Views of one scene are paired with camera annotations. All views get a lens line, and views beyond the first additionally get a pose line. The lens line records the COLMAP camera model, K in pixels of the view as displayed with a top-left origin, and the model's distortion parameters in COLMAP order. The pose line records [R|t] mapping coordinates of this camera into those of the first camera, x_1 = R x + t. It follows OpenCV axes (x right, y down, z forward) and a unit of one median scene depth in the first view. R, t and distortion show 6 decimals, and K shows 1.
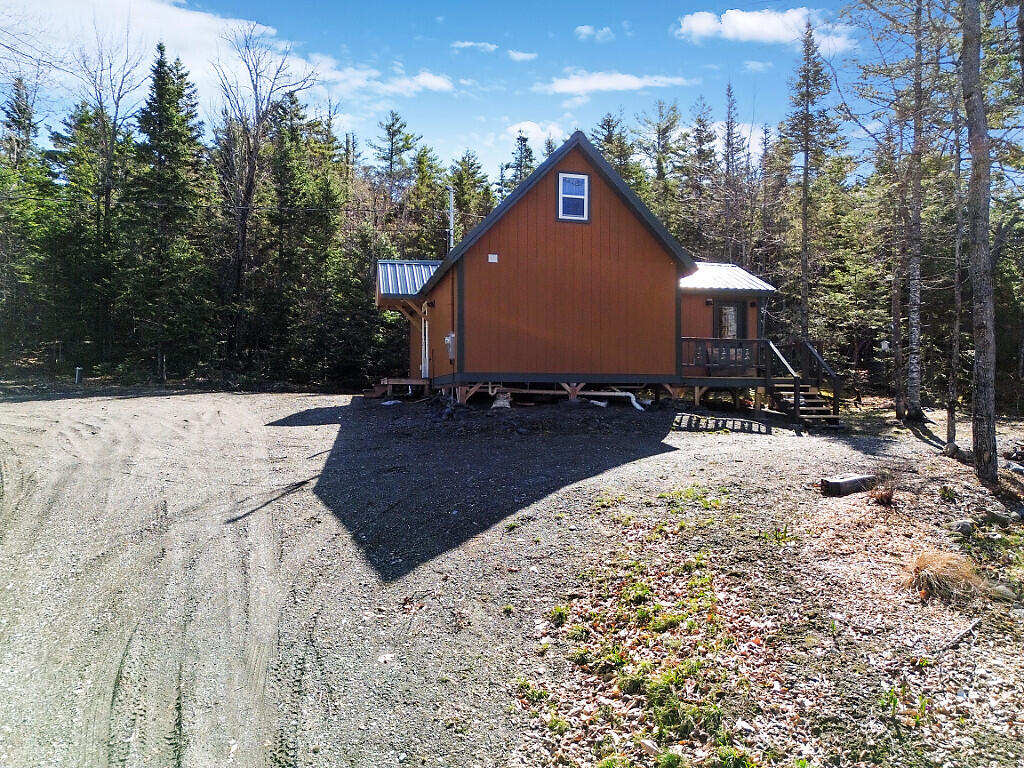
lens RADIAL K [[722.1, 0, 513.5], [0, 722.1, 378.2], [0, 0, 1]] dist [0.088602, -0.080250]
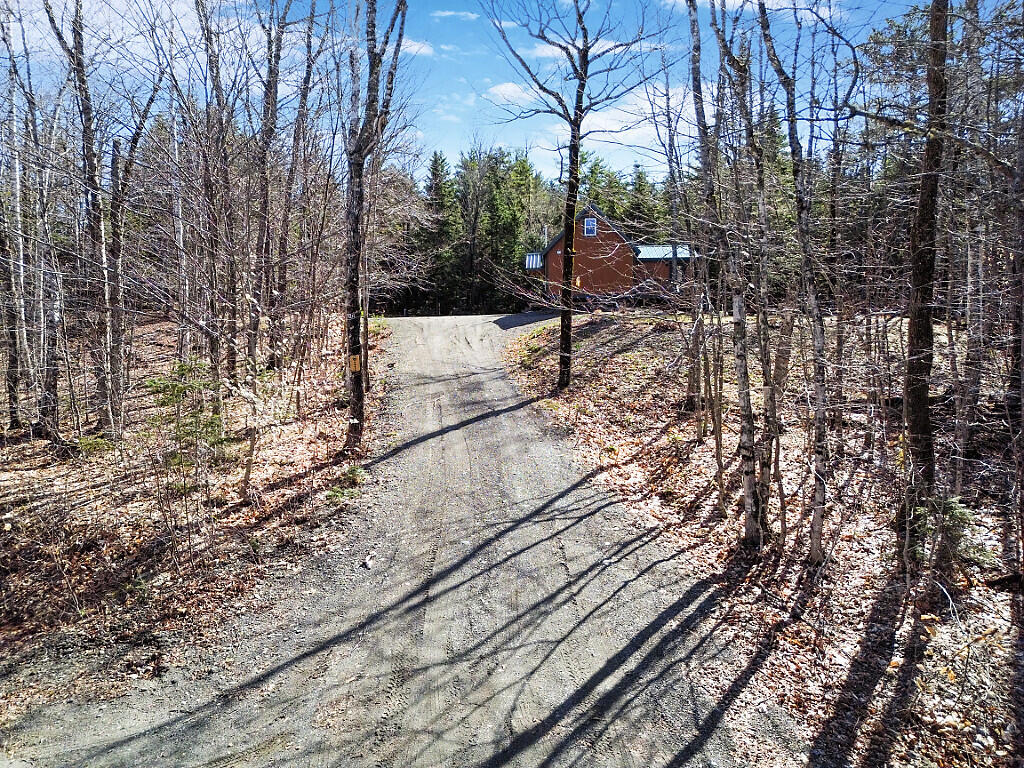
lens RADIAL K [[722.1, 0, 513.5], [0, 722.1, 378.2], [0, 0, 1]] dist [0.088602, -0.080250]
pose [[0.955072, -0.001132, -0.296372, 0.319140], [0.010898, 0.999451, 0.031301, 0.113448], [0.296174, -0.033125, 0.954559, -0.863092]]
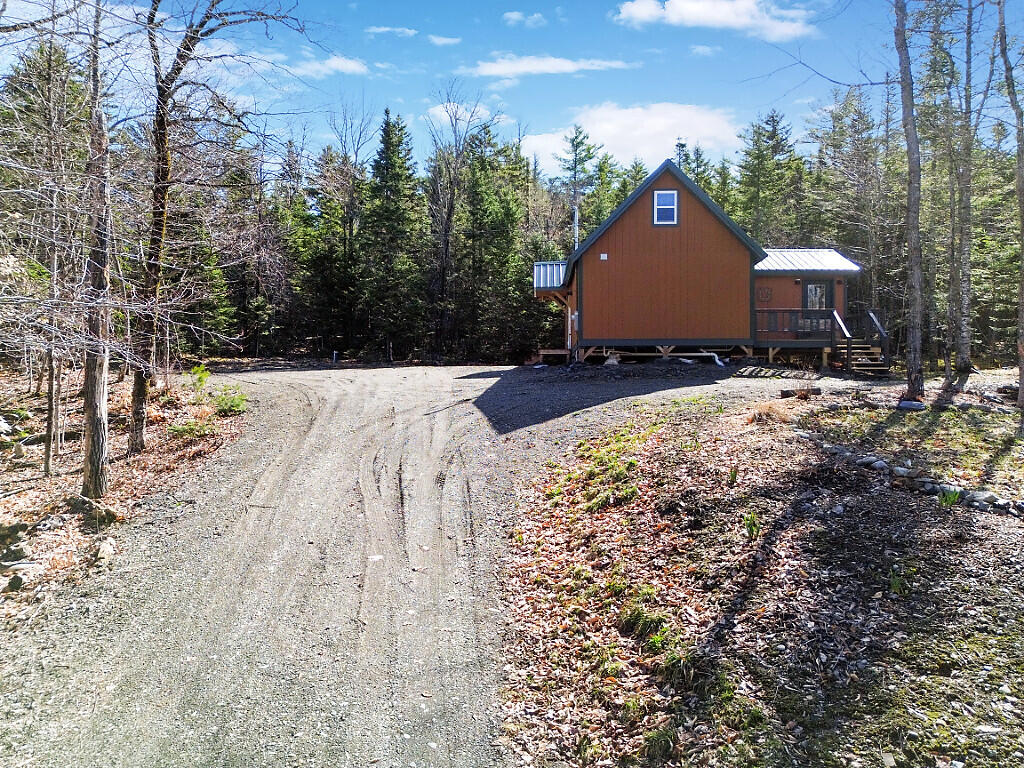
lens RADIAL K [[722.1, 0, 513.5], [0, 722.1, 378.2], [0, 0, 1]] dist [0.088602, -0.080250]
pose [[0.962258, -0.008351, -0.272010, 0.094018], [0.008799, 0.999961, 0.000429, 0.034193], [0.271996, -0.002806, 0.962294, -0.201658]]
